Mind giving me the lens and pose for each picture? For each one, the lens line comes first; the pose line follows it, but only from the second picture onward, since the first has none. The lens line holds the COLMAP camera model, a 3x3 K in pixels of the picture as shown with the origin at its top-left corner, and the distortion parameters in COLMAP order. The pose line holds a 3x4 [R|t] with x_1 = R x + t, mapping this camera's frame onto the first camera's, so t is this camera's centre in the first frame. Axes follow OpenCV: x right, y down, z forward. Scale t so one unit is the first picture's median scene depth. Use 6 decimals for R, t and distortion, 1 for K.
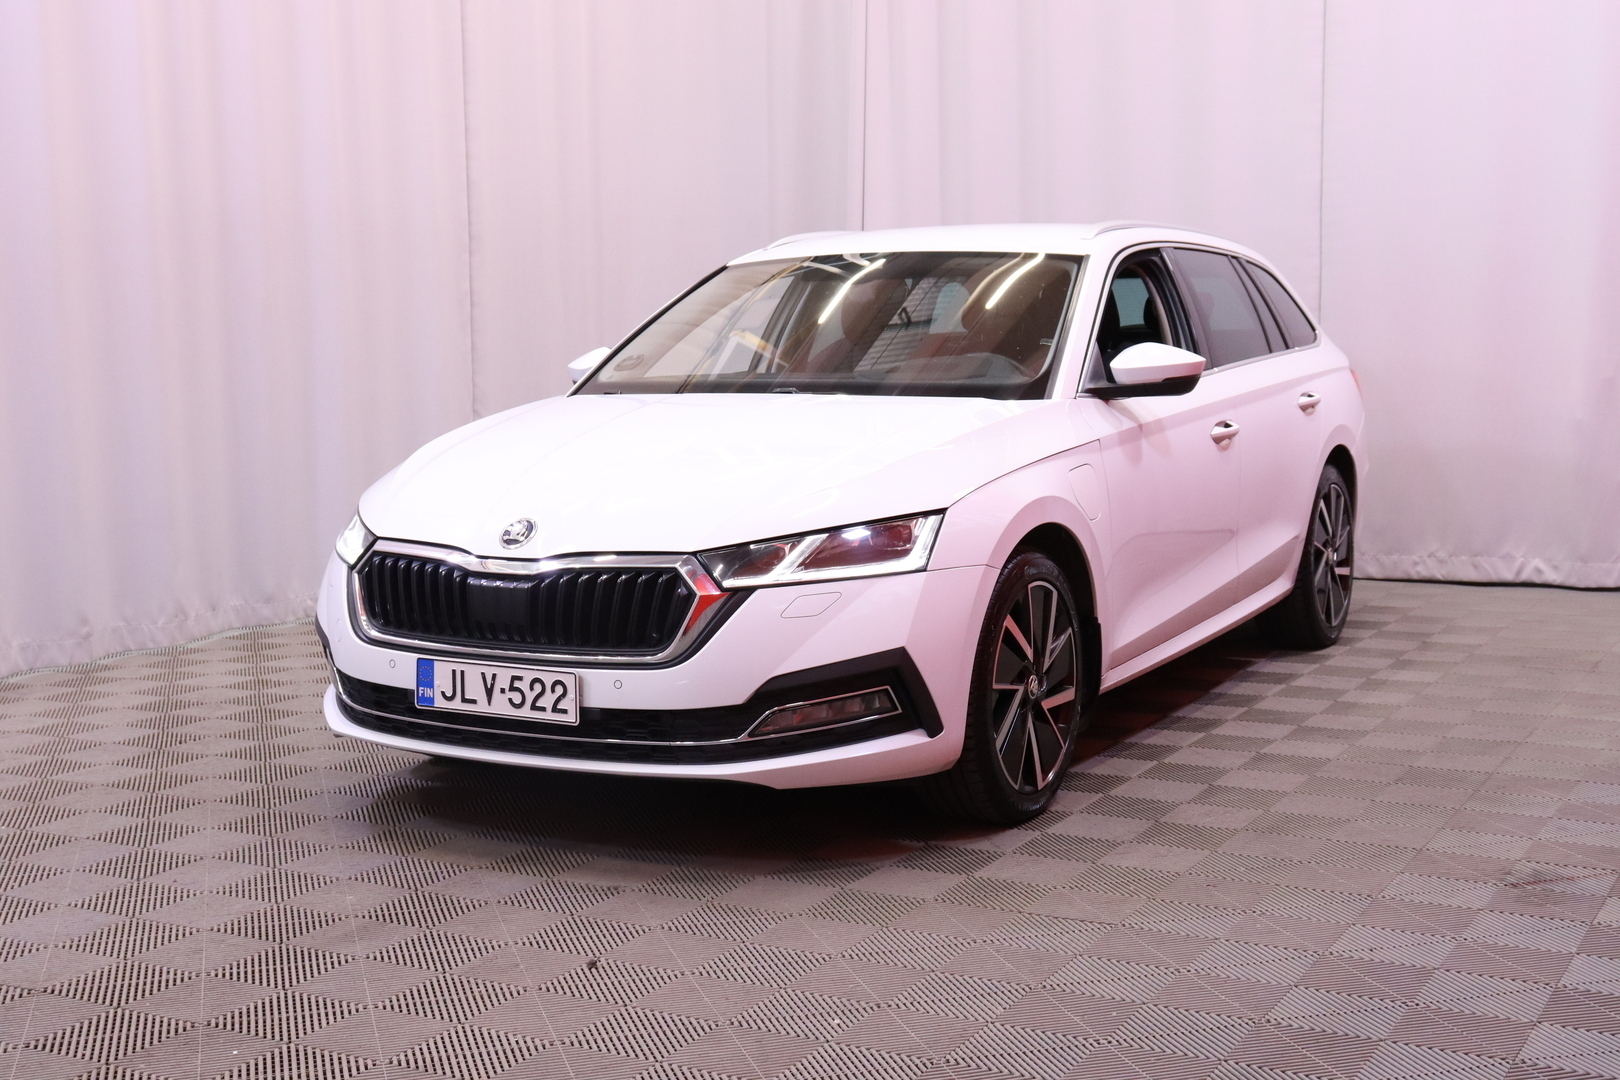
lens RADIAL K [[2033.7, 0, 810.0], [0, 2033.7, 540.0], [0, 0, 1]] dist [0.072417, -0.003368]
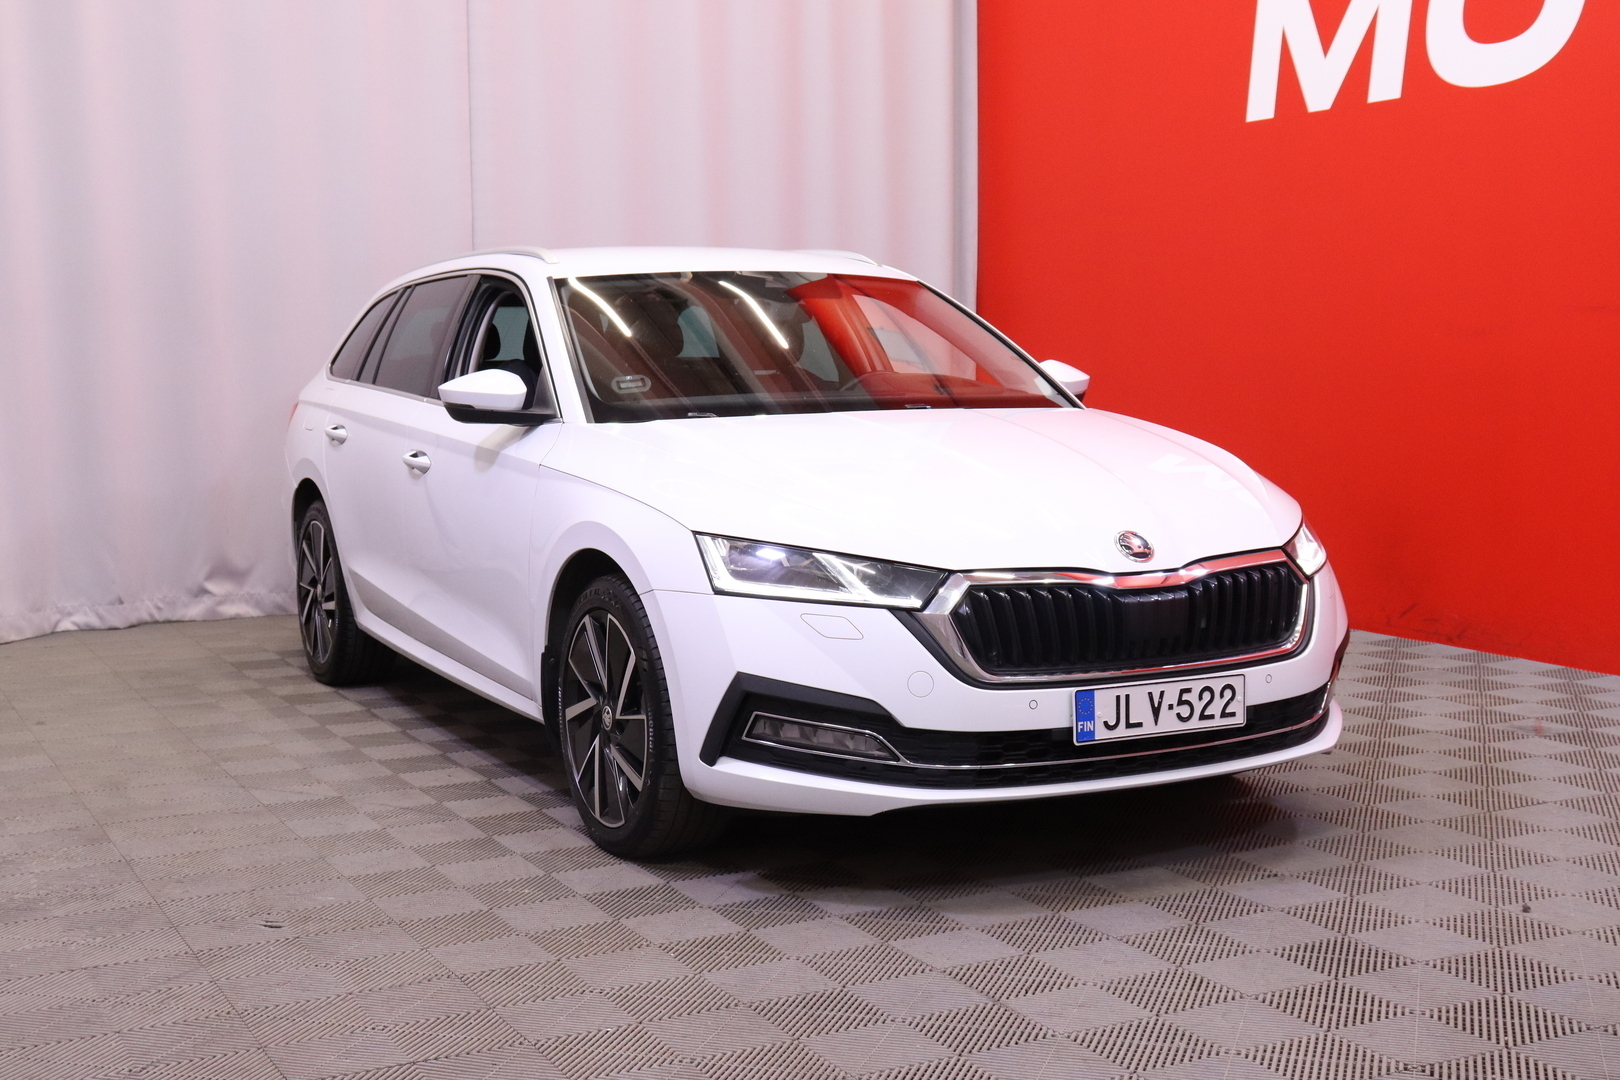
lens RADIAL K [[2033.7, 0, 810.0], [0, 2033.7, 540.0], [0, 0, 1]] dist [0.072417, -0.003368]
pose [[0.536823, -0.073885, 0.840453, -1.057131], [0.096729, 0.994979, 0.025686, -0.047002], [-0.838131, 0.067508, 0.541275, 0.613223]]
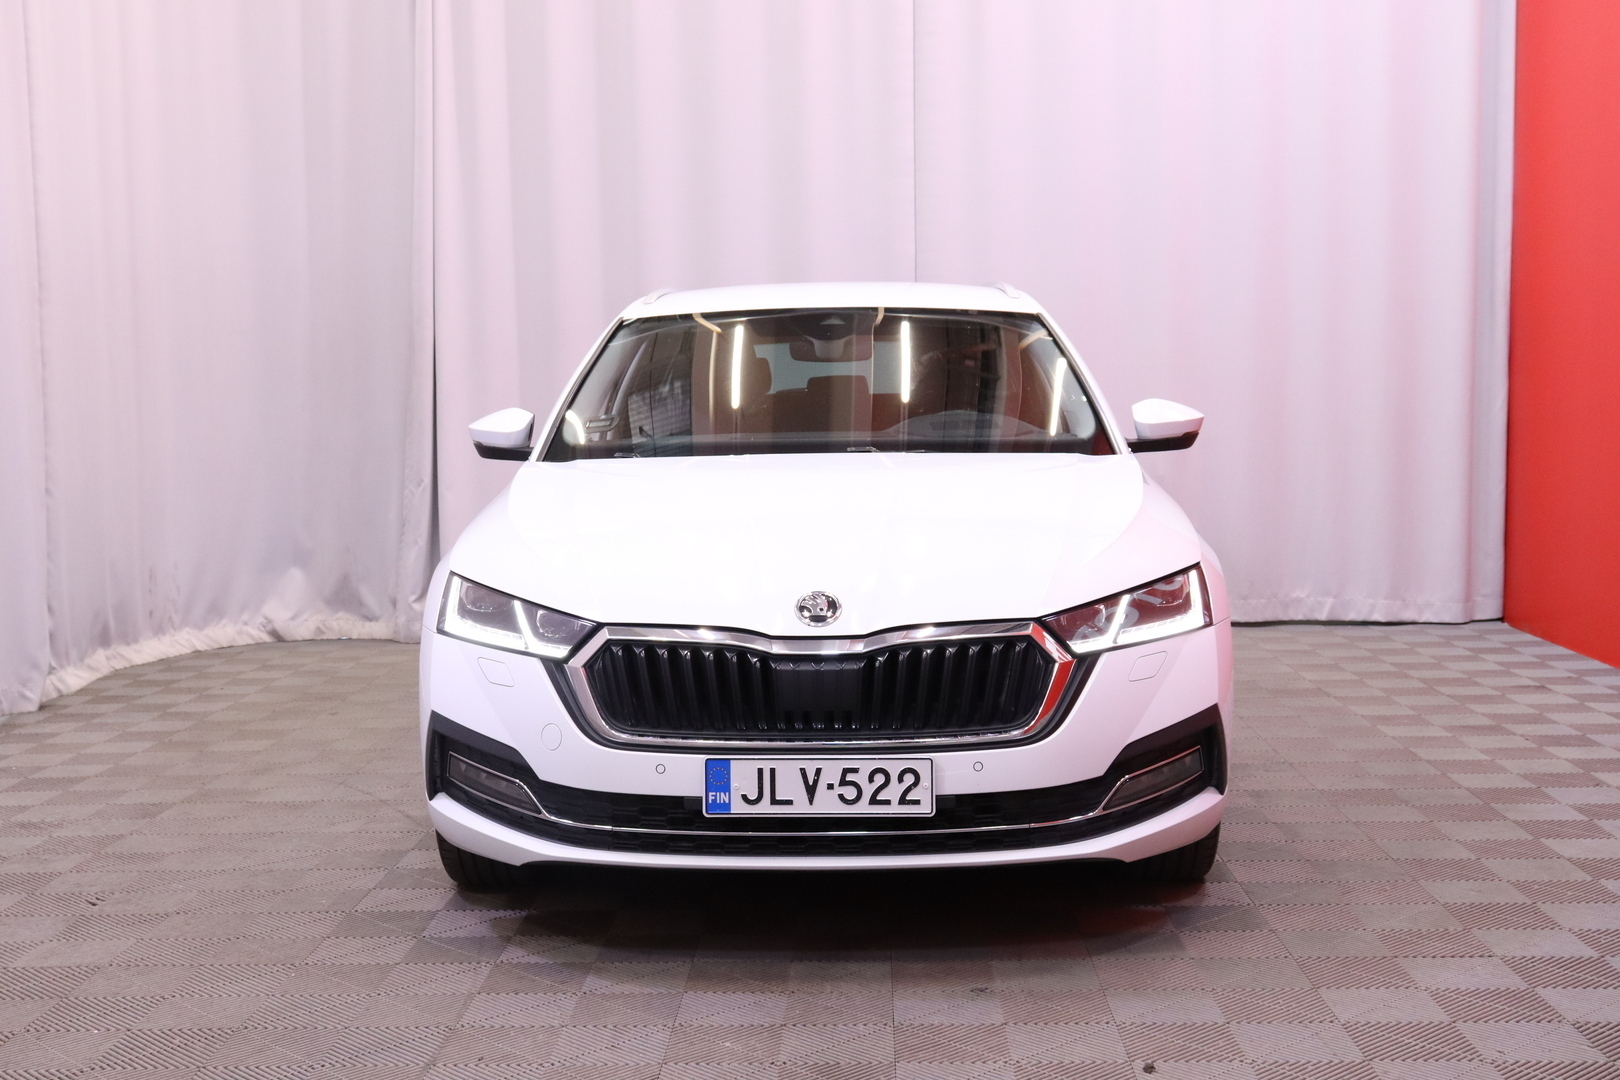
lens RADIAL K [[2033.7, 0, 810.0], [0, 2033.7, 540.0], [0, 0, 1]] dist [0.072417, -0.003368]
pose [[0.885426, -0.035594, 0.463415, -0.567330], [0.052562, 0.998335, -0.023748, -0.012746], [-0.461798, 0.045386, 0.885823, 0.213016]]
